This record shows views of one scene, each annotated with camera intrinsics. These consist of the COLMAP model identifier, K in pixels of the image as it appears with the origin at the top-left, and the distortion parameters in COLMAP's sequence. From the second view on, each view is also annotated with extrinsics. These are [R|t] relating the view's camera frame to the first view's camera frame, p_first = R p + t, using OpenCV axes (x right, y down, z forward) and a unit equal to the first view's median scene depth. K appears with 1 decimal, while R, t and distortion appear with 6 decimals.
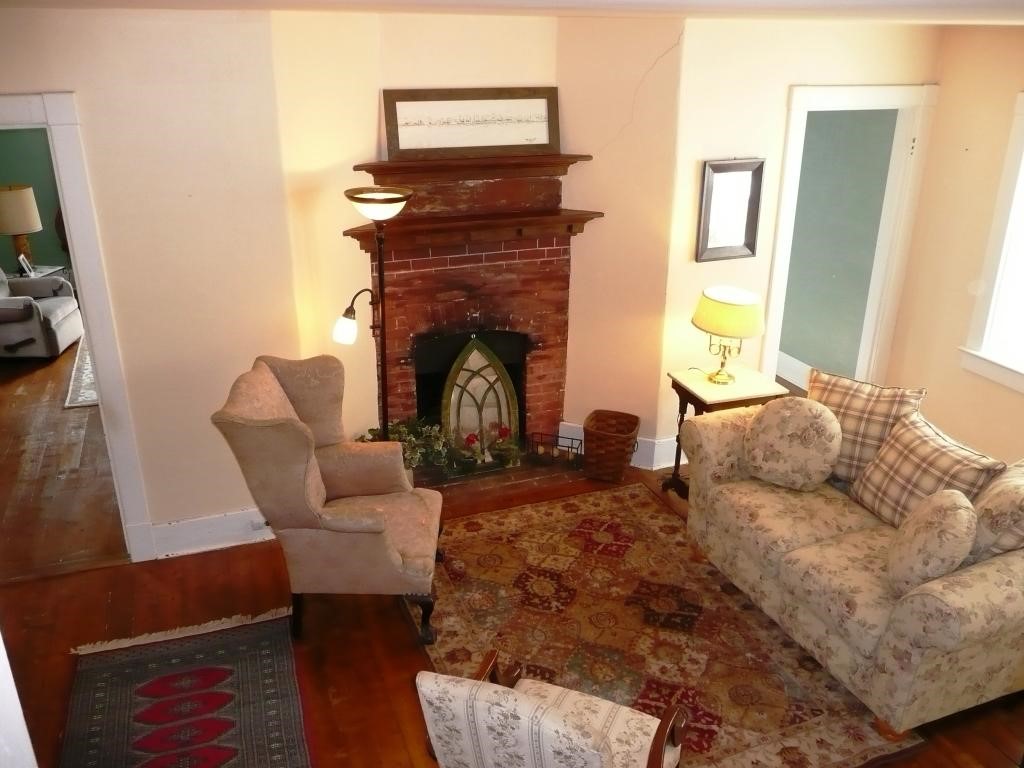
lens RADIAL K [[860.4, 0, 514.6], [0, 860.4, 383.6], [0, 0, 1]] dist [-0.019126, 0.009396]
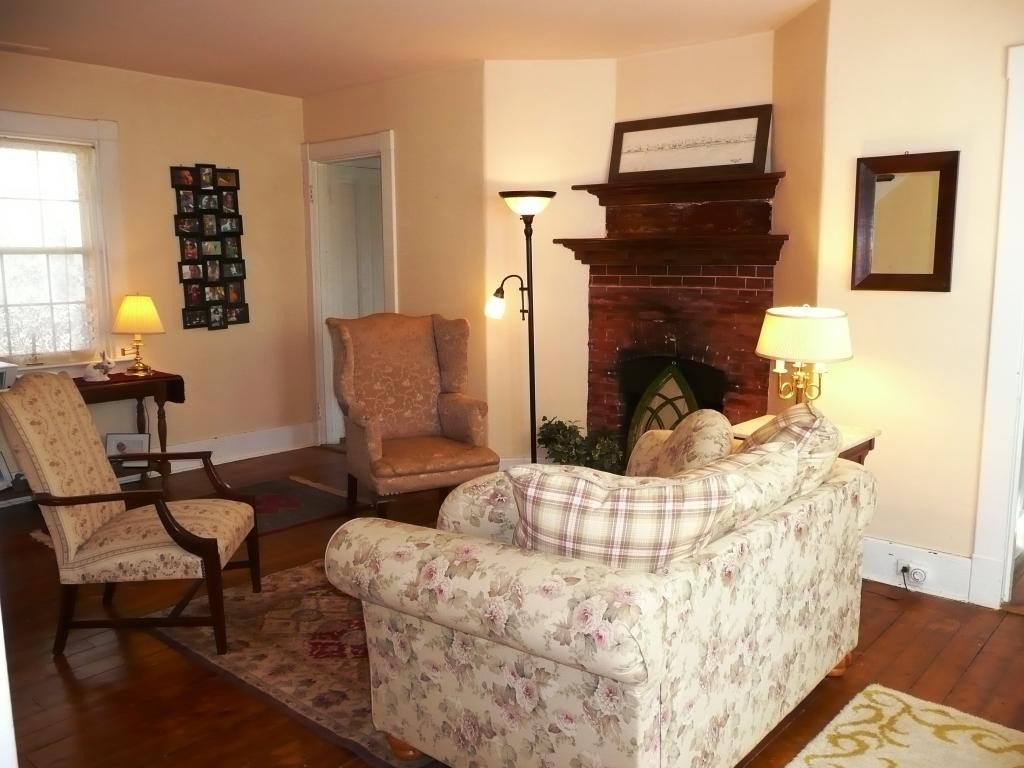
lens RADIAL K [[860.4, 0, 513.5], [0, 860.4, 387.3], [0, 0, 1]] dist [-0.019126, 0.009396]
pose [[0.466147, 0.129172, -0.875227, 0.765620], [-0.324320, 0.945364, -0.033210, 0.065692], [0.823118, 0.299334, 0.482572, 0.410321]]
